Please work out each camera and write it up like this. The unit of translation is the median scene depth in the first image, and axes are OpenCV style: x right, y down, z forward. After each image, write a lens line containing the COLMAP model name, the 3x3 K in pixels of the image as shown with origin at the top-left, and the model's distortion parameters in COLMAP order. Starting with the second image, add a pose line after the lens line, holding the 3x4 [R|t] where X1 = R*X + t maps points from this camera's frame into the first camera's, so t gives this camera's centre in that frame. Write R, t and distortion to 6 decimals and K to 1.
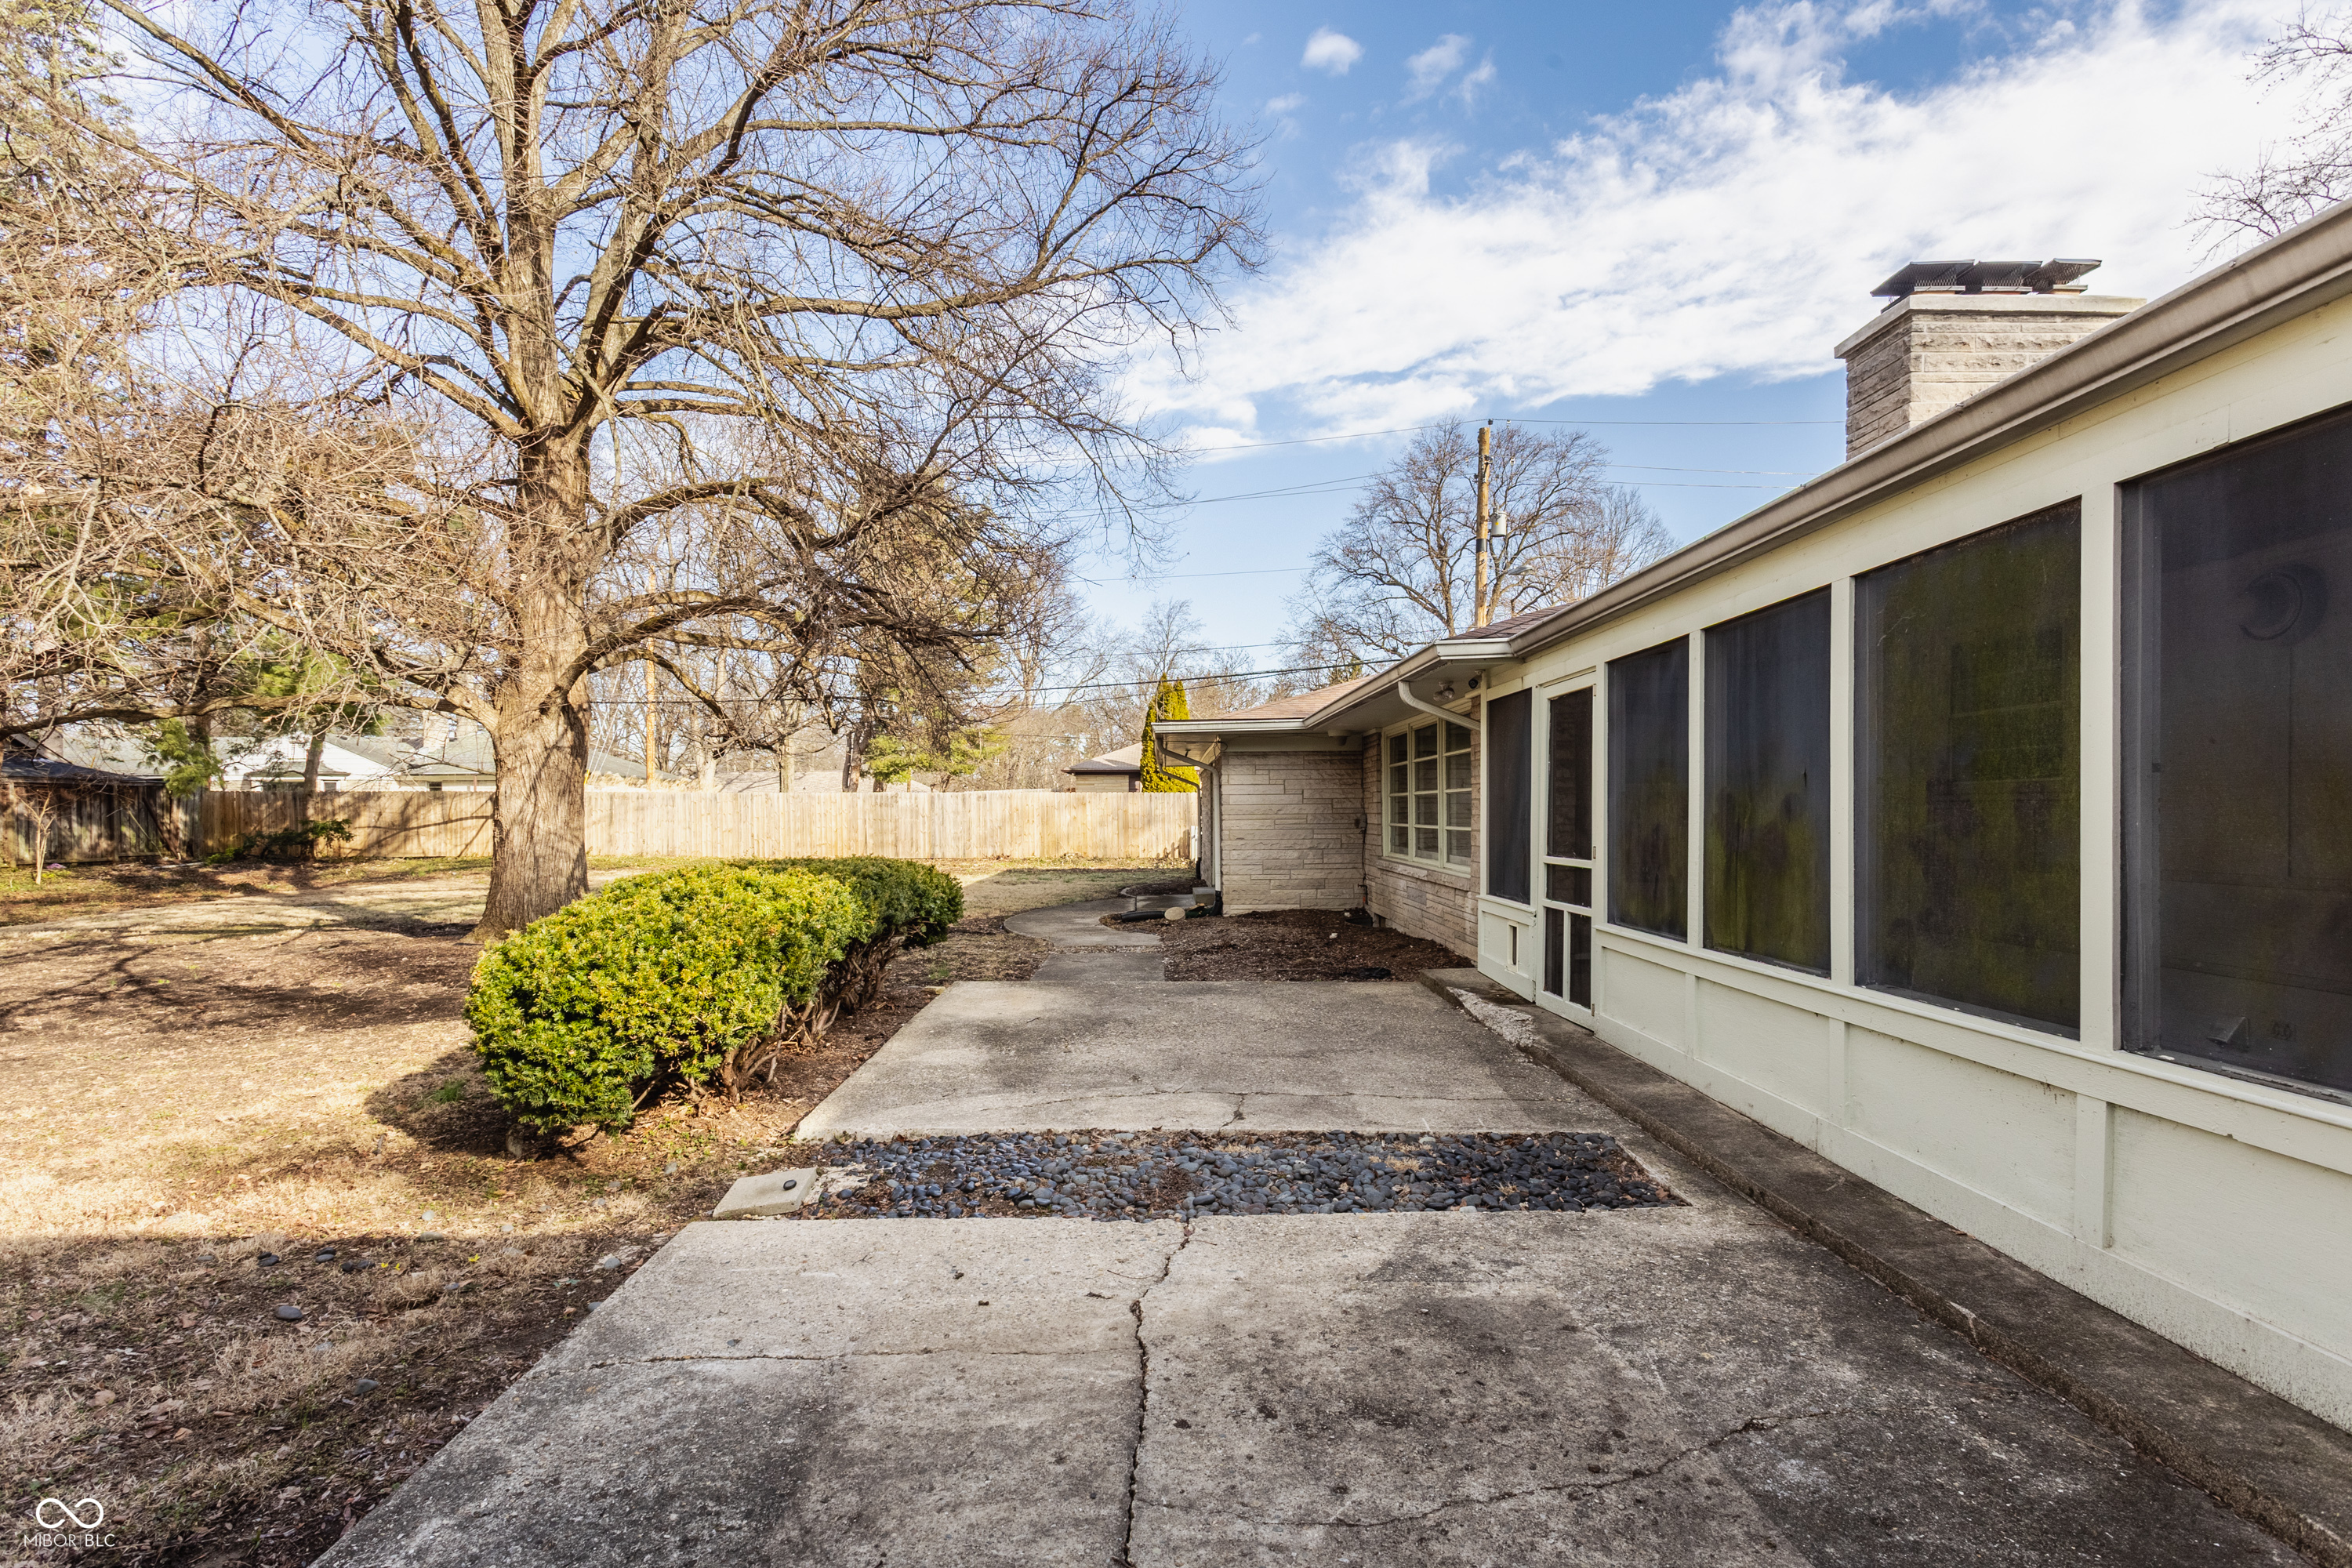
lens RADIAL K [[1139.0, 0, 1176.0], [0, 1139.0, 784.0], [0, 0, 1]] dist [0.000953, -0.000001]
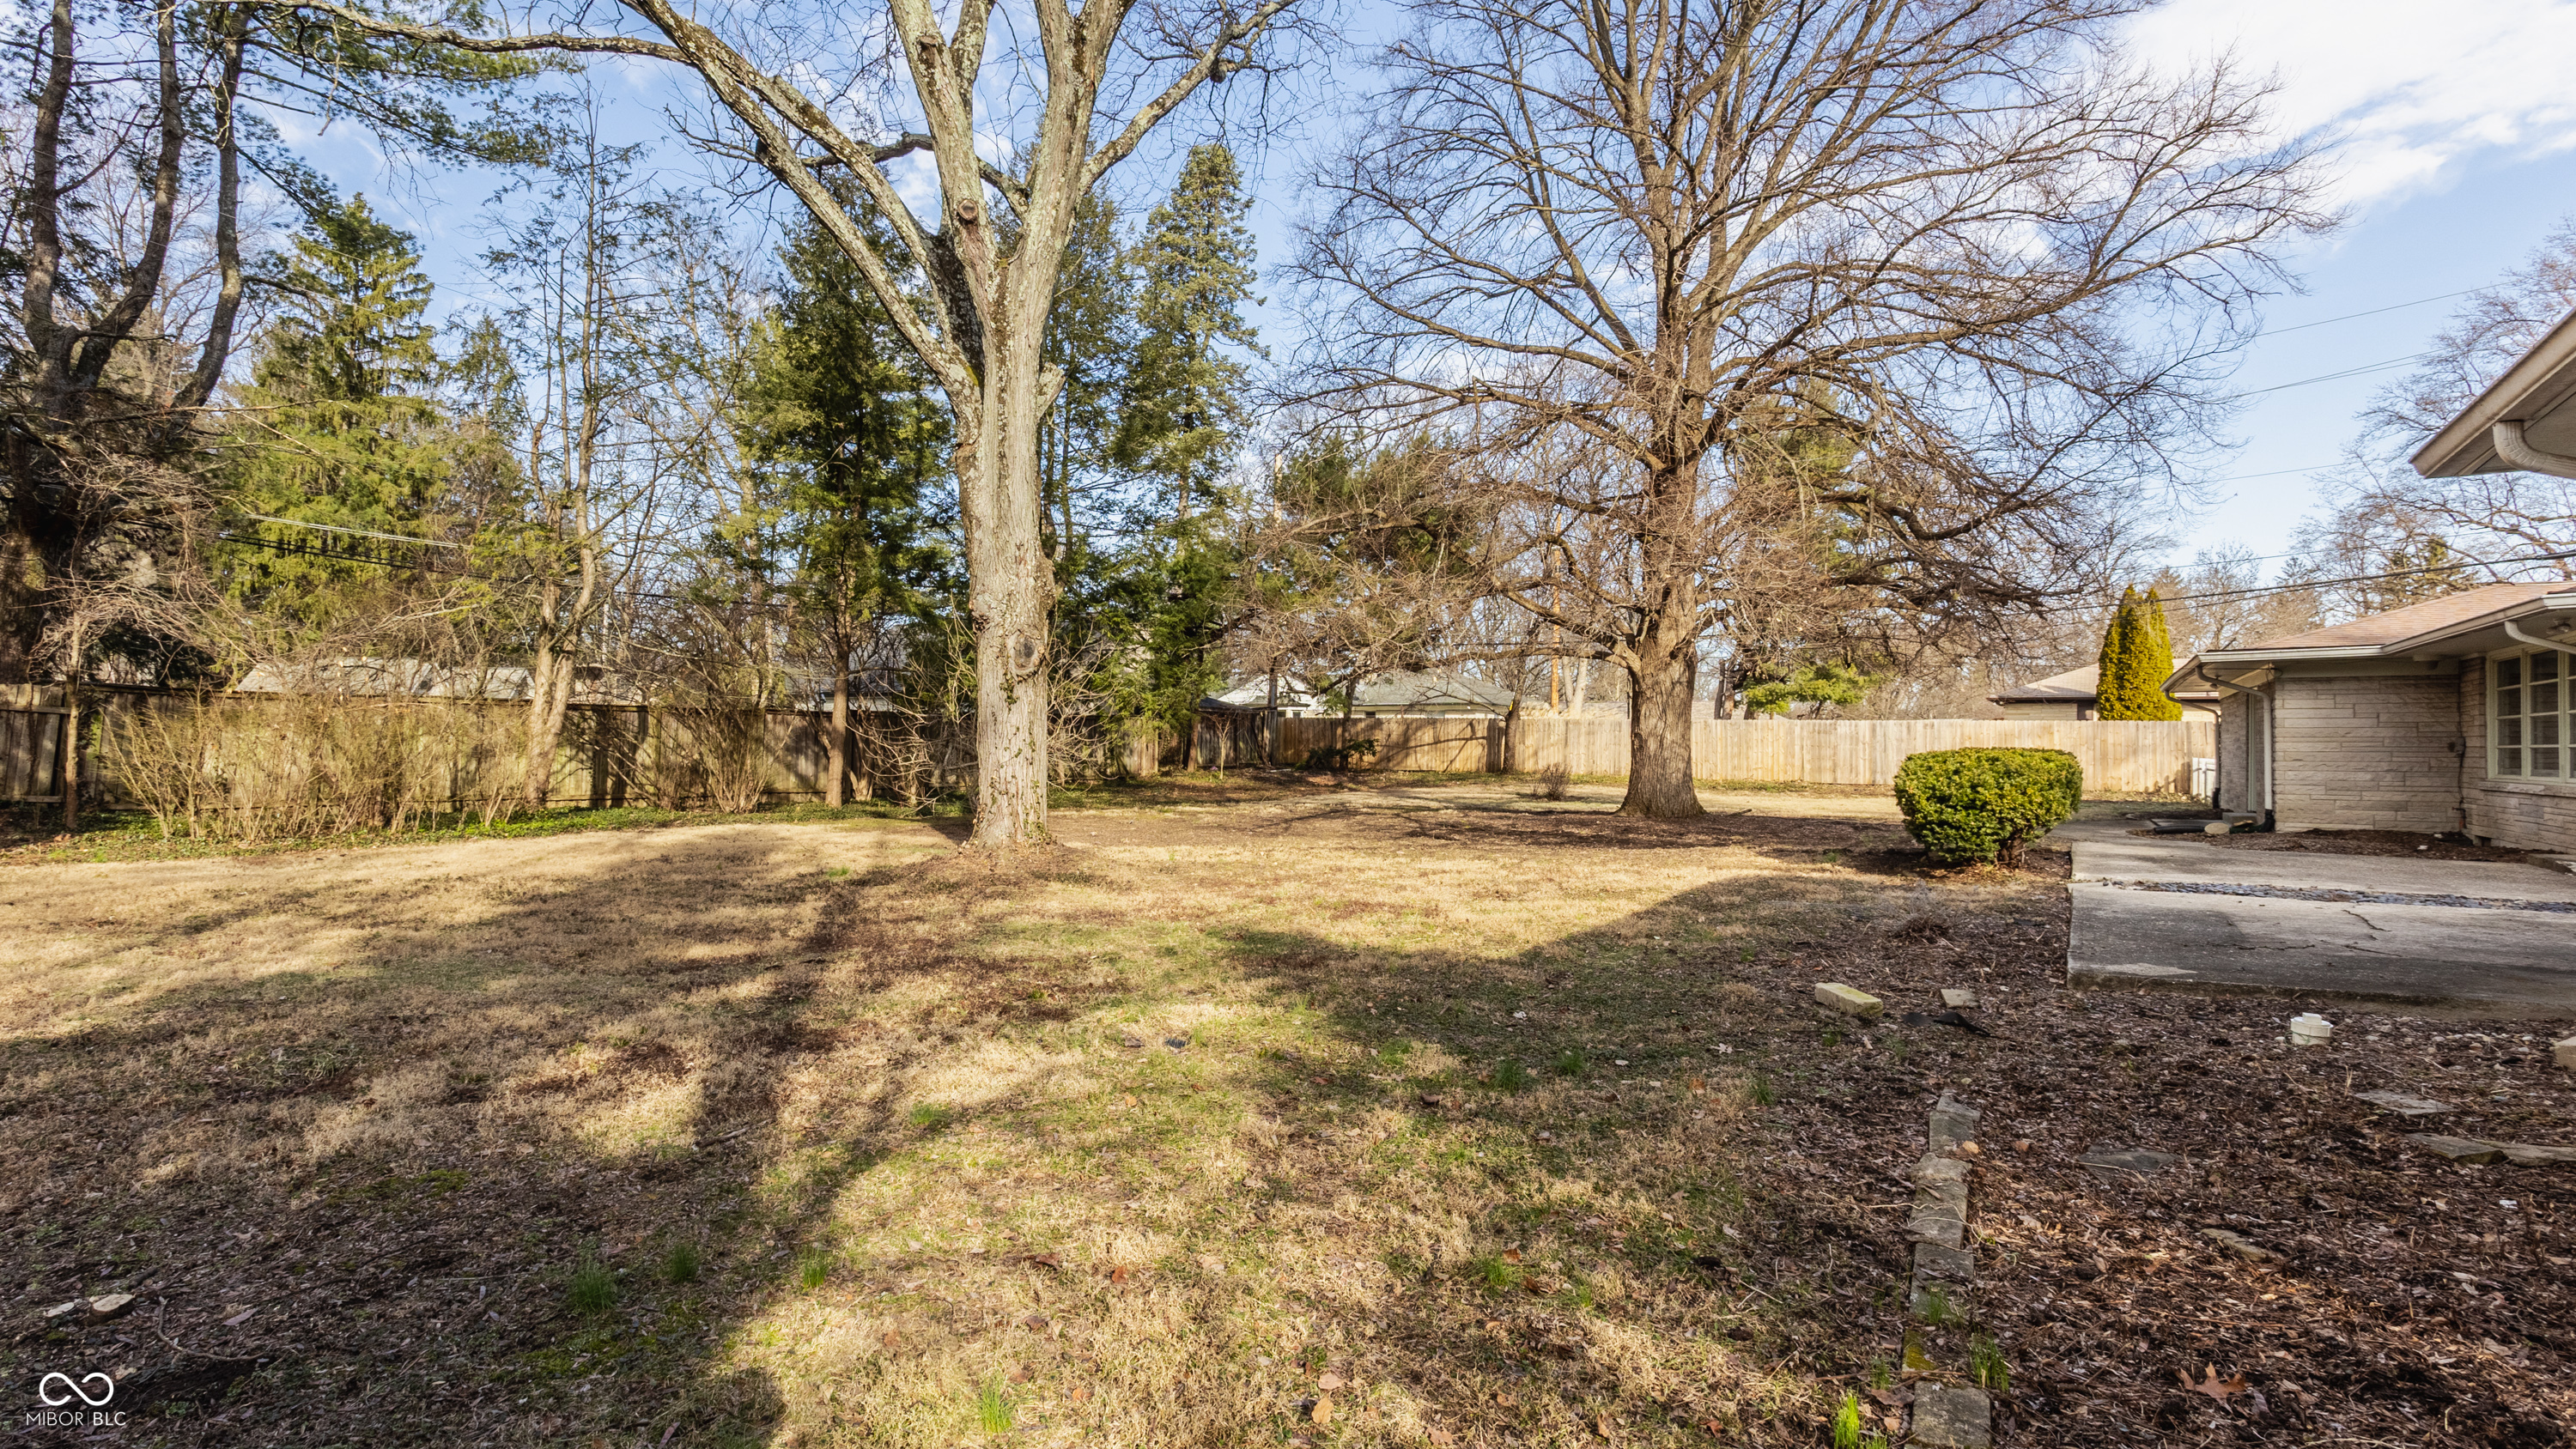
lens RADIAL K [[1177.4, 0, 1288.0], [0, 1177.4, 724.5], [0, 0, 1]] dist [-0.002239, -0.000369]
pose [[0.815632, 0.006301, -0.578537, -0.027436], [-0.001264, 0.999958, 0.009109, 0.002400], [0.578570, -0.006699, 0.815605, -0.152467]]
